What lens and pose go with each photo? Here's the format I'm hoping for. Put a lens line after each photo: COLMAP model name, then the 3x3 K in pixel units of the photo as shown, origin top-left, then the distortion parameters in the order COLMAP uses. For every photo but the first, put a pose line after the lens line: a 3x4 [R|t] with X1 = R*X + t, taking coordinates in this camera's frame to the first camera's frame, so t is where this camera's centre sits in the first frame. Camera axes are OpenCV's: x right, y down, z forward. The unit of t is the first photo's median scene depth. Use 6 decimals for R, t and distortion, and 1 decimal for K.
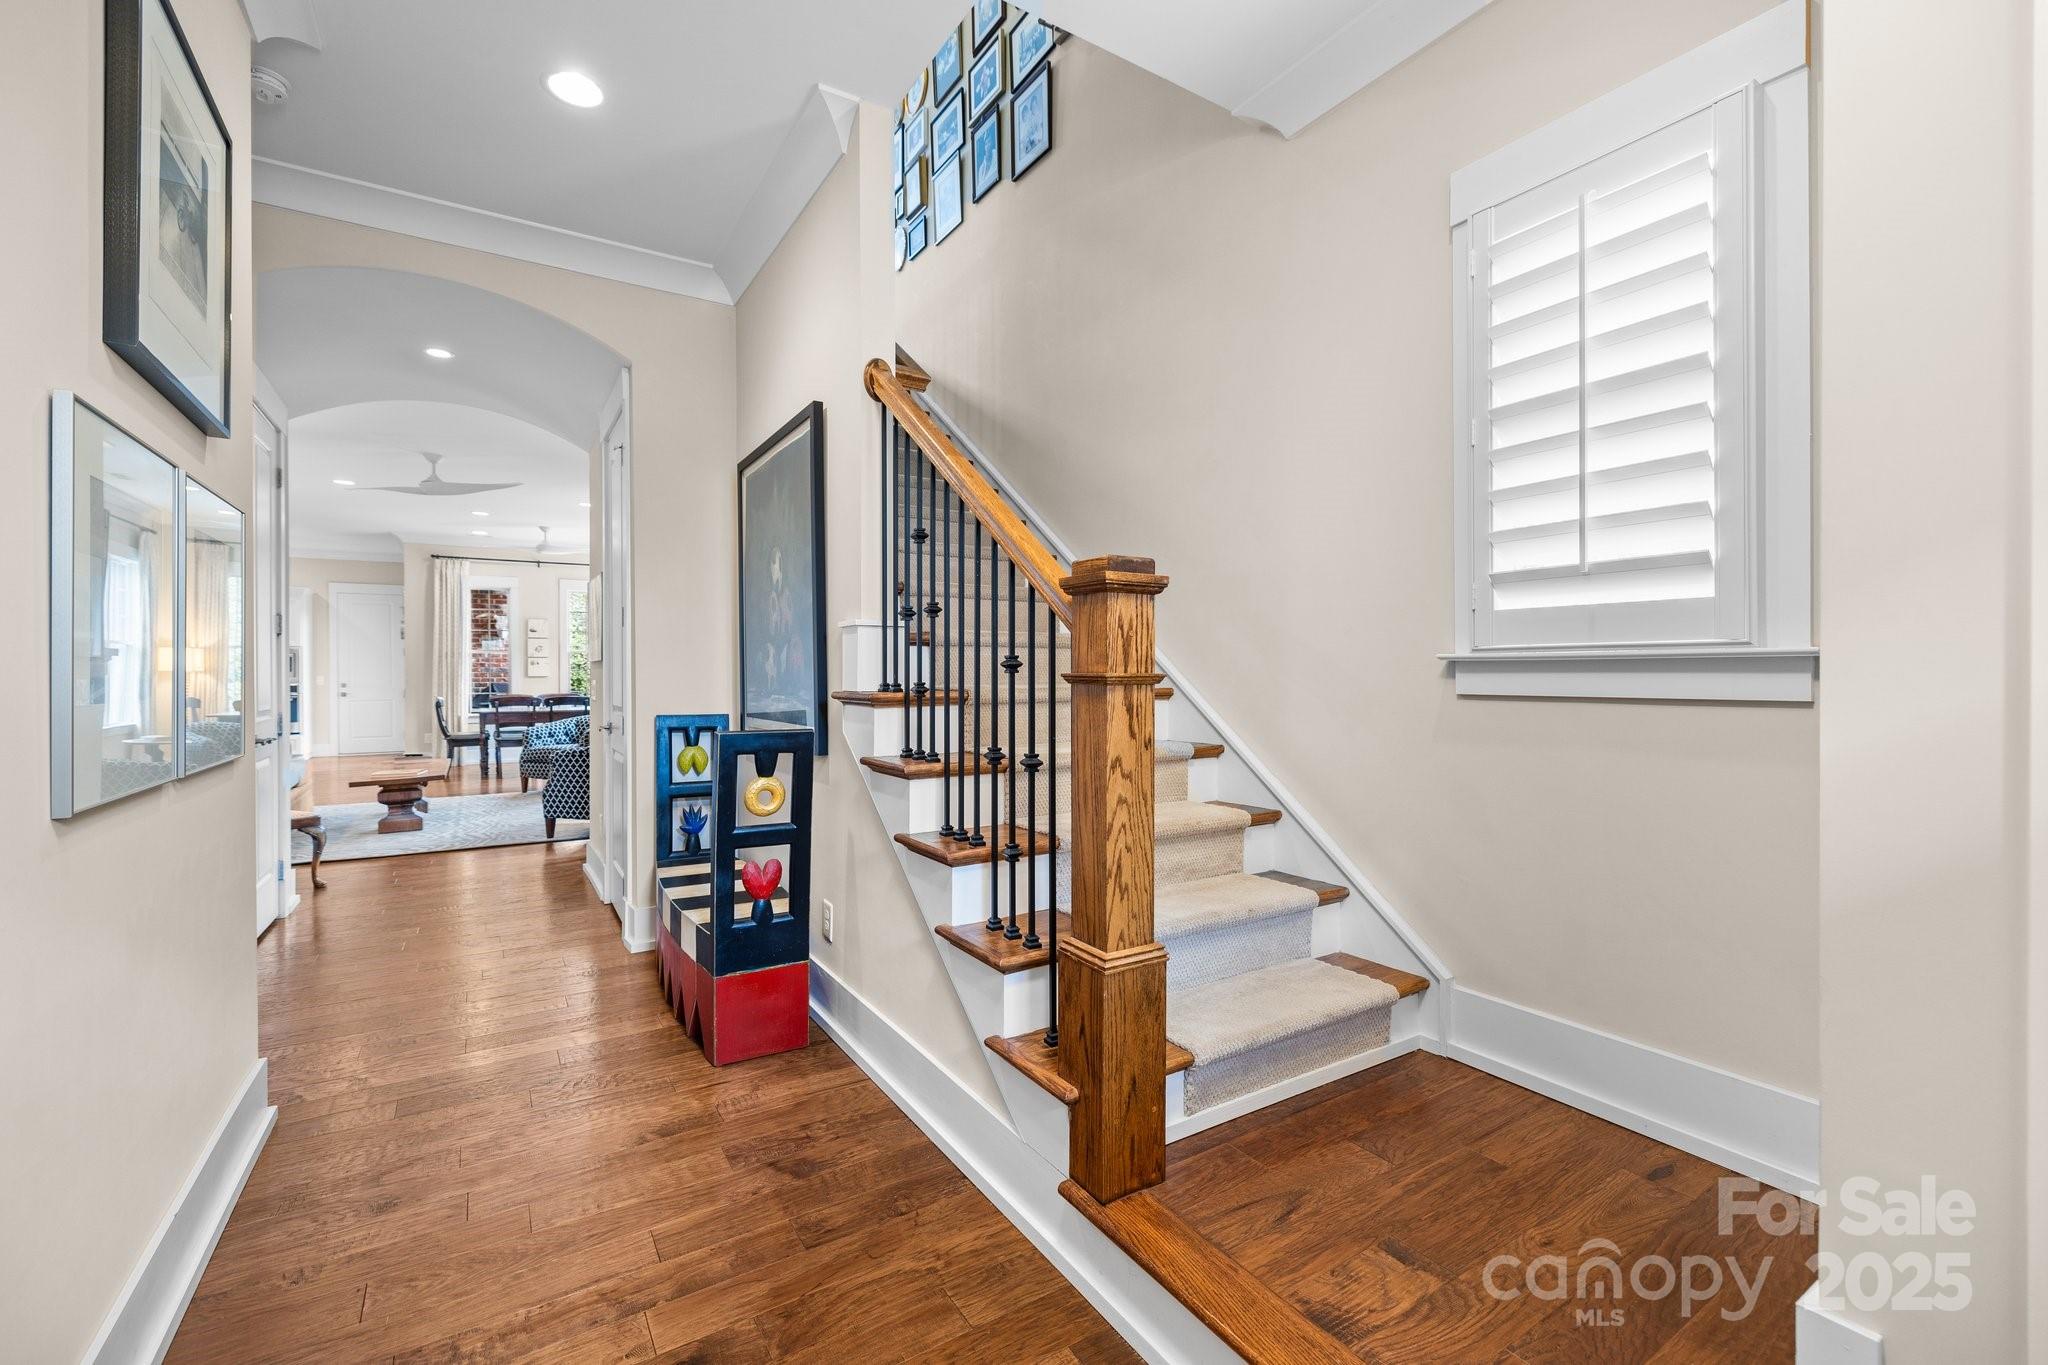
lens RADIAL K [[864.5, 0, 1014.2], [0, 864.5, 679.9], [0, 0, 1]] dist [-0.000212, -0.000160]
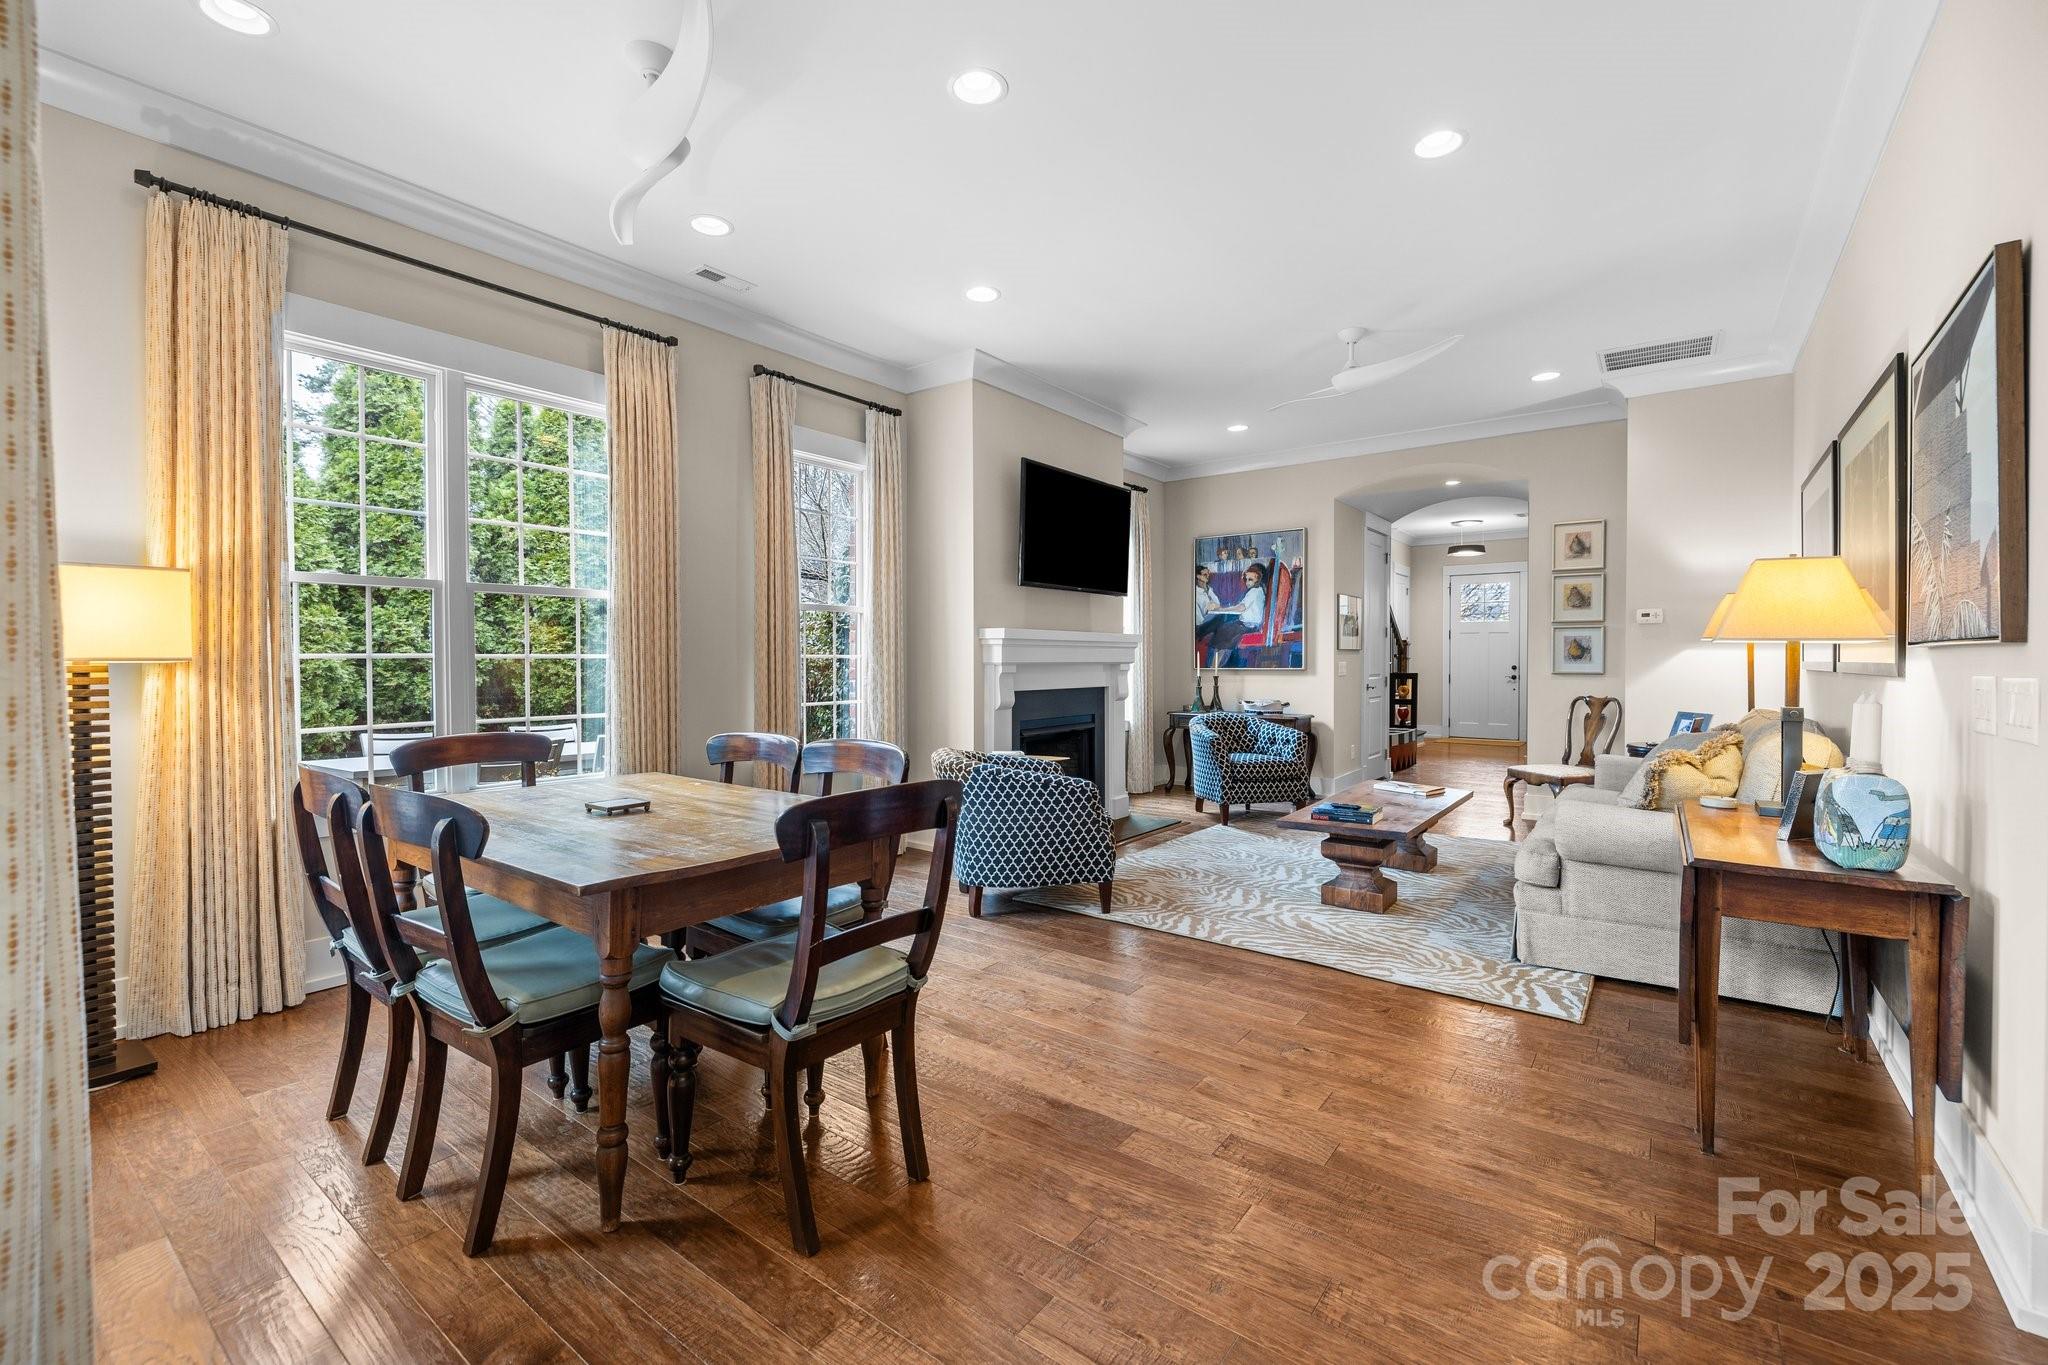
lens RADIAL K [[868.2, 0, 1007.2], [0, 868.2, 669.8], [0, 0, 1]] dist [-0.002043, -0.000323]
pose [[-0.352728, -0.012470, 0.935643, -0.799813], [0.007874, 0.999836, 0.016294, -0.007359], [-0.935693, 0.013114, -0.352572, 0.985089]]
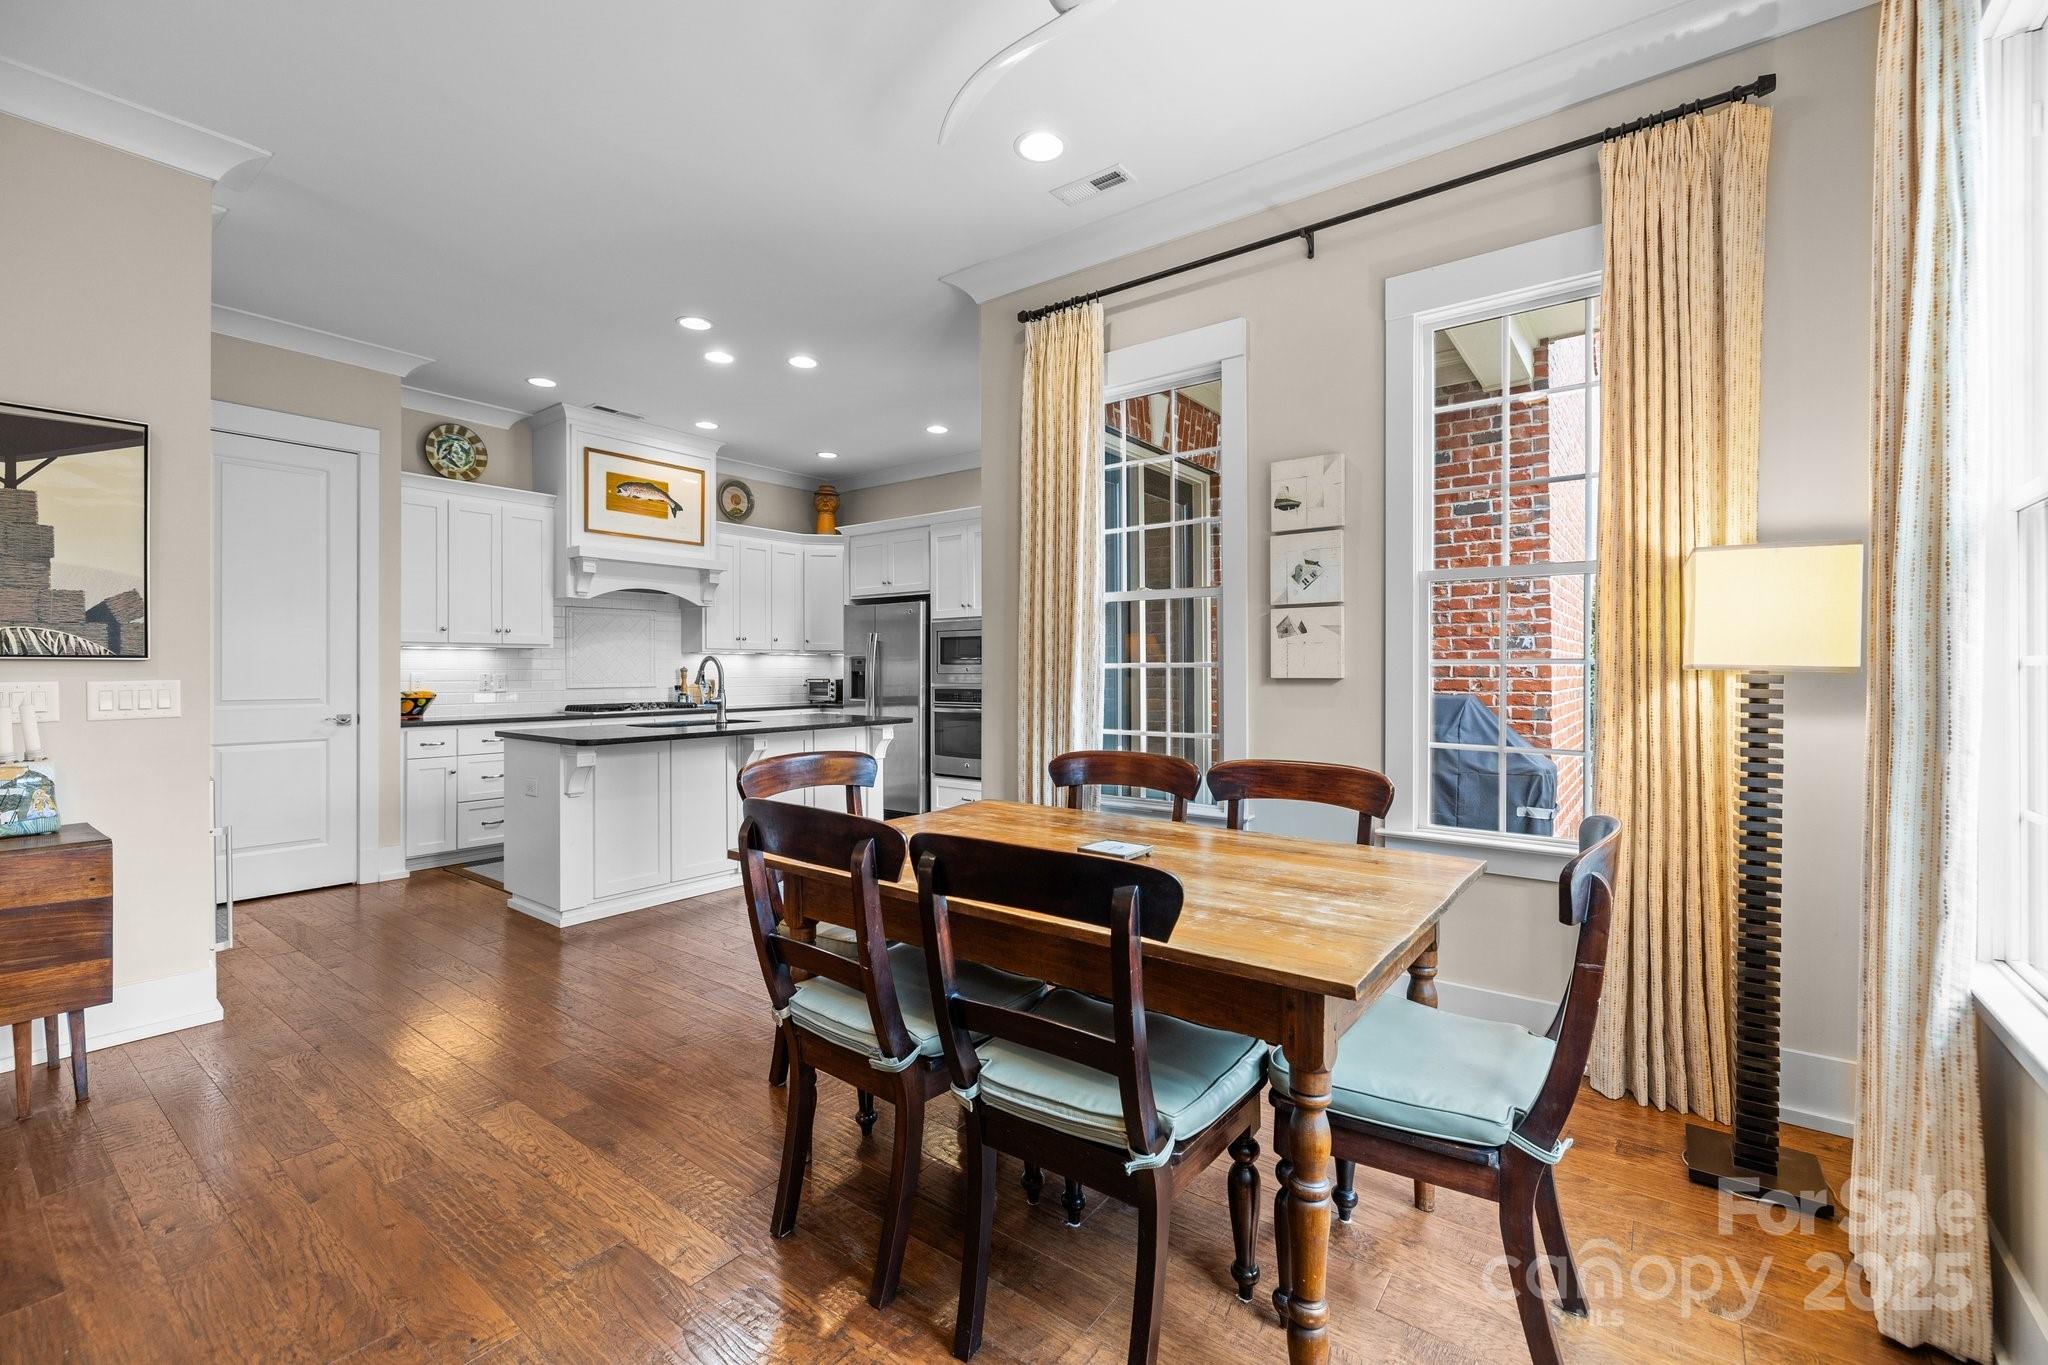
lens RADIAL K [[868.2, 0, 1007.2], [0, 868.2, 669.8], [0, 0, 1]] dist [-0.002043, -0.000323]
pose [[0.353386, 0.001587, -0.935476, -0.374854], [-0.005767, 0.999983, -0.000483, -0.006663], [0.935460, 0.005566, 0.353389, 0.911908]]
